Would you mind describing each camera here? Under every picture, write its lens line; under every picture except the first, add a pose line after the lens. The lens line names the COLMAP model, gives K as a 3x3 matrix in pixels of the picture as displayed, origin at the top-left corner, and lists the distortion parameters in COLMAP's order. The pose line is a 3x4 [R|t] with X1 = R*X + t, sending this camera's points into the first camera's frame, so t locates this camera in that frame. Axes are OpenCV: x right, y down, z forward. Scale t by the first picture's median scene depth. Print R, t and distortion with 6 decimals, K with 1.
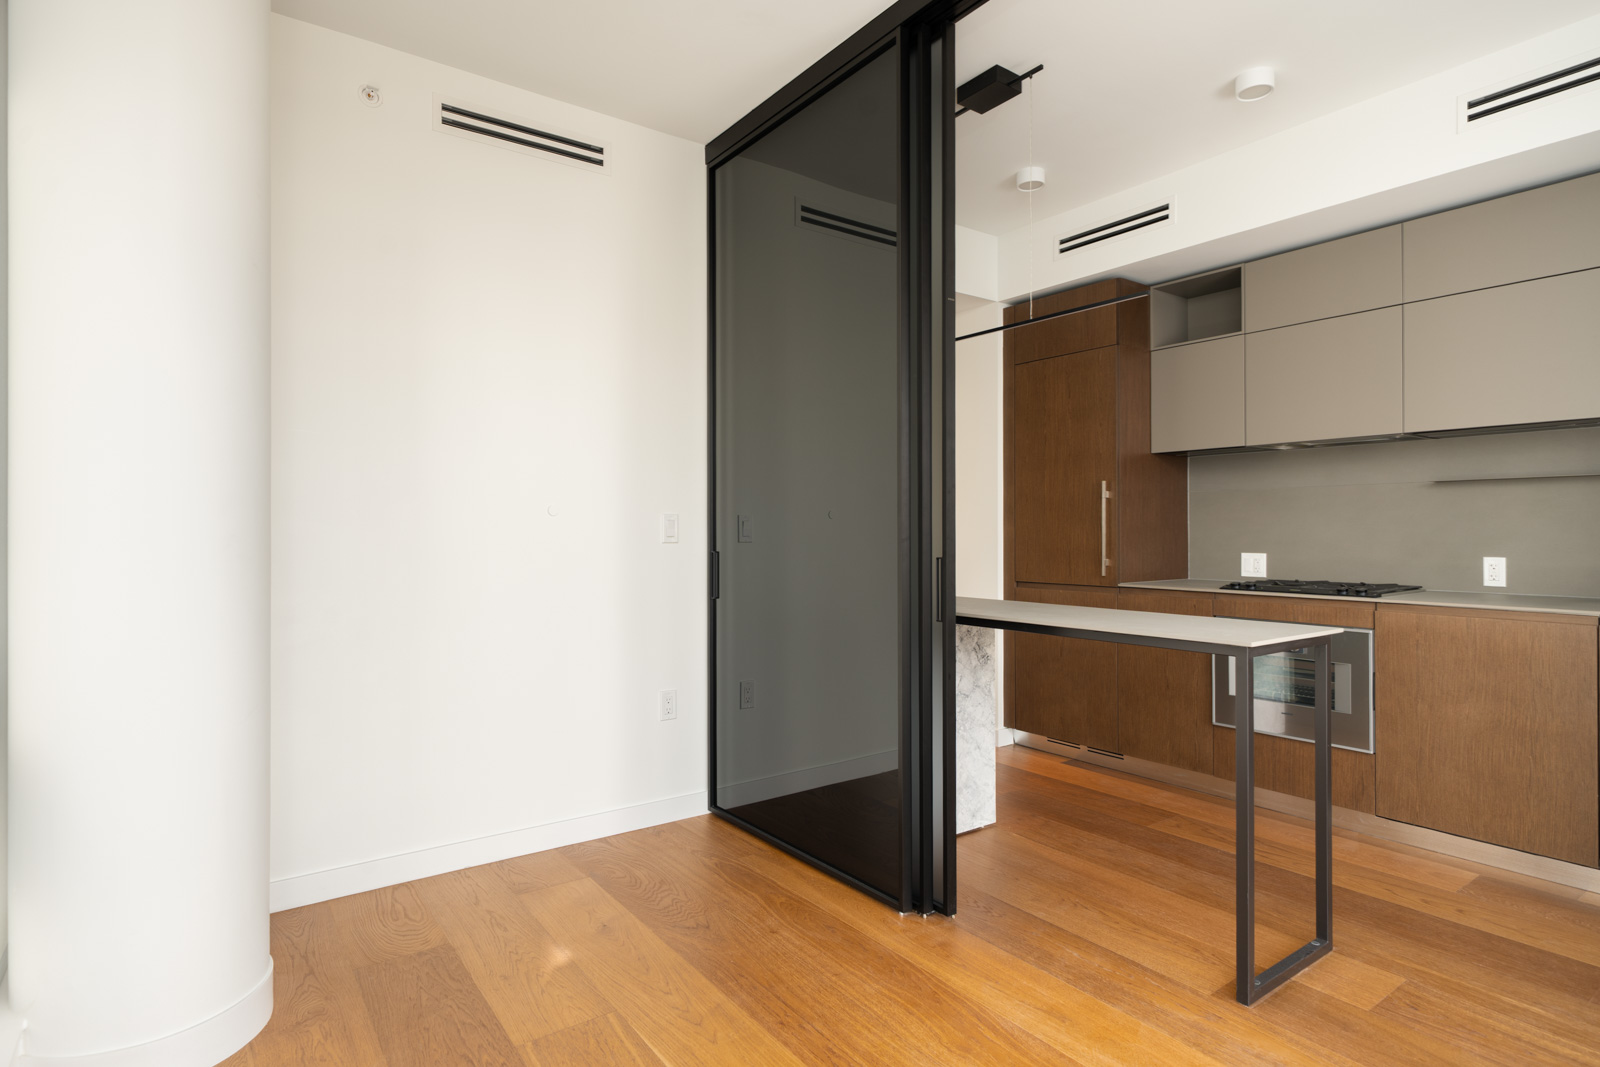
lens RADIAL K [[835.5, 0, 798.2], [0, 835.5, 527.4], [0, 0, 1]] dist [0.000173, -0.000258]
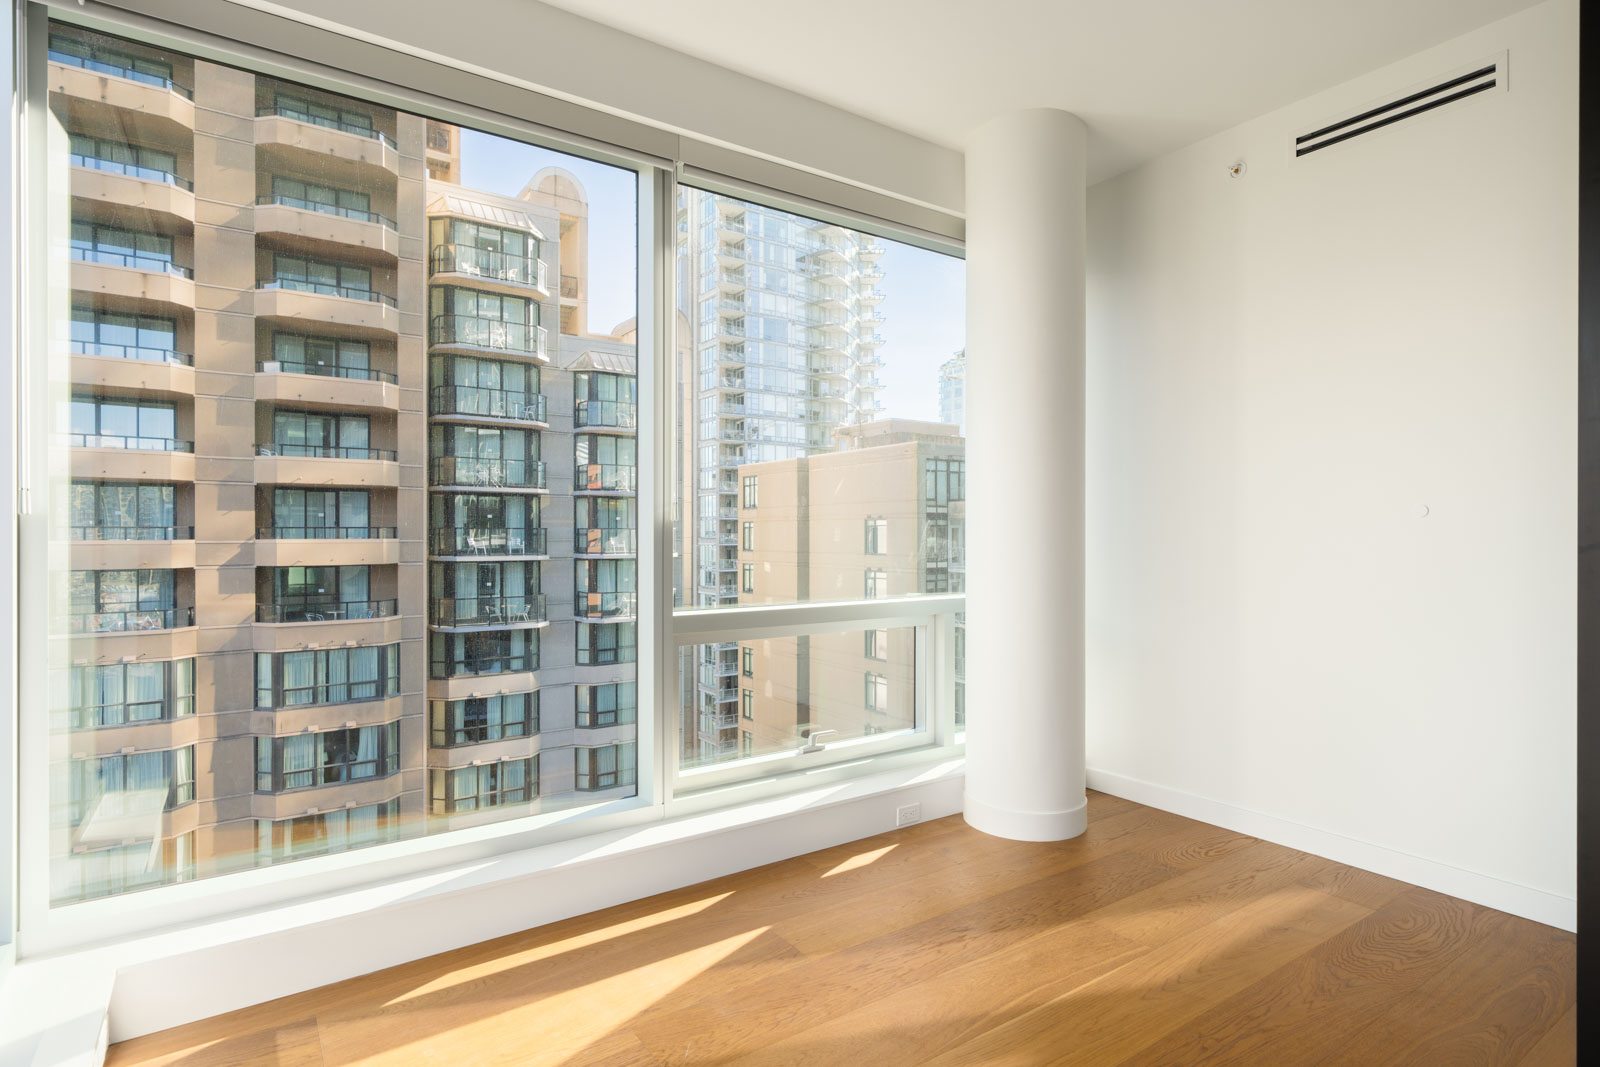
lens RADIAL K [[828.2, 0, 800.0], [0, 828.2, 533.5], [0, 0, 1]] dist [0.004921, 0.001233]
pose [[-0.021131, 0.000887, -0.999776, 0.526654], [0.003720, 0.999993, 0.000808, 0.000352], [0.999770, -0.003702, -0.021134, 0.300913]]
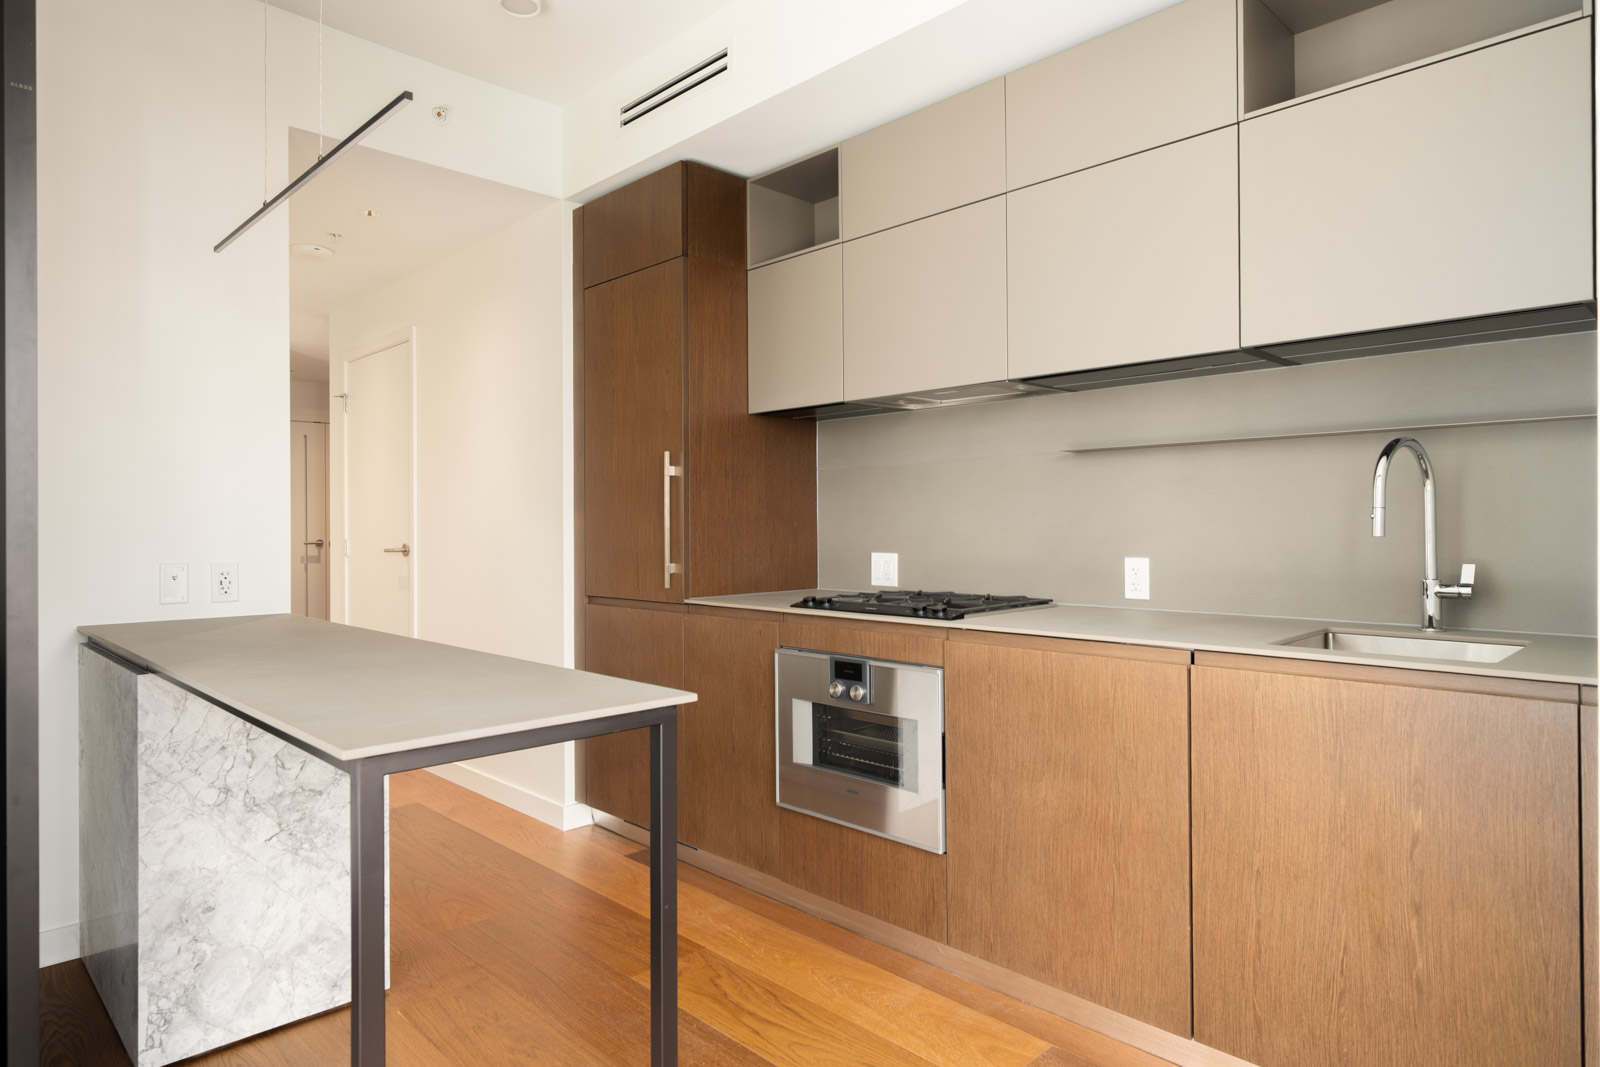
lens RADIAL K [[938.3, 0, 800.0], [0, 938.3, 520.3], [0, 0, 1]] dist [0.001445, 0.000017]
pose [[0.989157, -0.003926, 0.146811, 0.402295], [0.004146, 0.999991, -0.001193, 0.003294], [-0.146805, 0.001789, 0.989164, 0.235362]]
